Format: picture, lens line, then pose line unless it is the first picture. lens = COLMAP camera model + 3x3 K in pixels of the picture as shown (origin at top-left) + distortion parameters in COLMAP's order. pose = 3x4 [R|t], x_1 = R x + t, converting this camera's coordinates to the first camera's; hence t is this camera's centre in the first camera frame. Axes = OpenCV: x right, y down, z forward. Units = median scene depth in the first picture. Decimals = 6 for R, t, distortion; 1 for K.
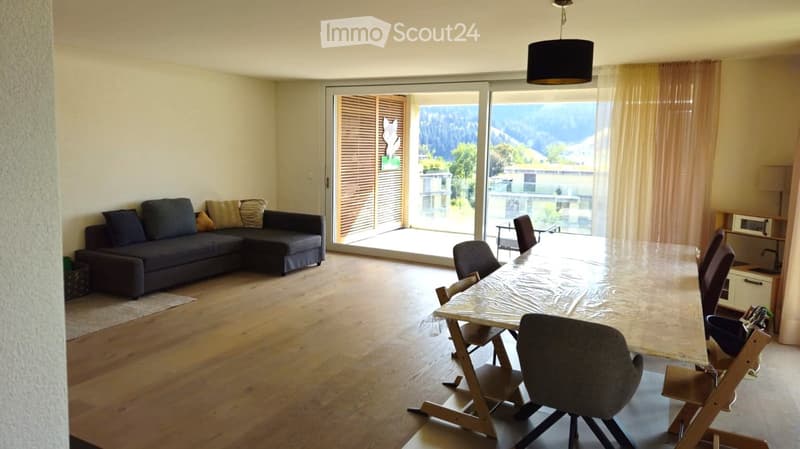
lens RADIAL K [[540.1, 0, 399.3], [0, 540.1, 196.6], [0, 0, 1]] dist [0.062879, -0.000807]
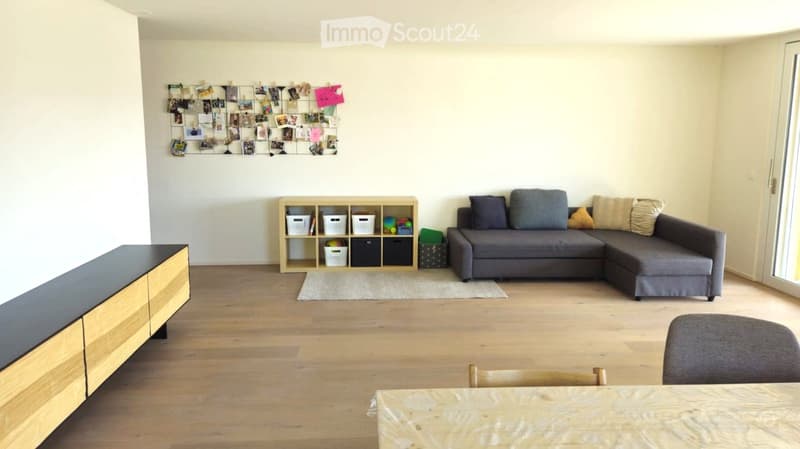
lens RADIAL K [[540.1, 0, 399.3], [0, 540.1, 196.6], [0, 0, 1]] dist [0.062879, -0.000807]
pose [[0.512186, 0.099528, -0.853088, 0.263150], [-0.075336, 0.994641, 0.070812, -0.031728], [0.855564, 0.027999, 0.516939, 0.283947]]
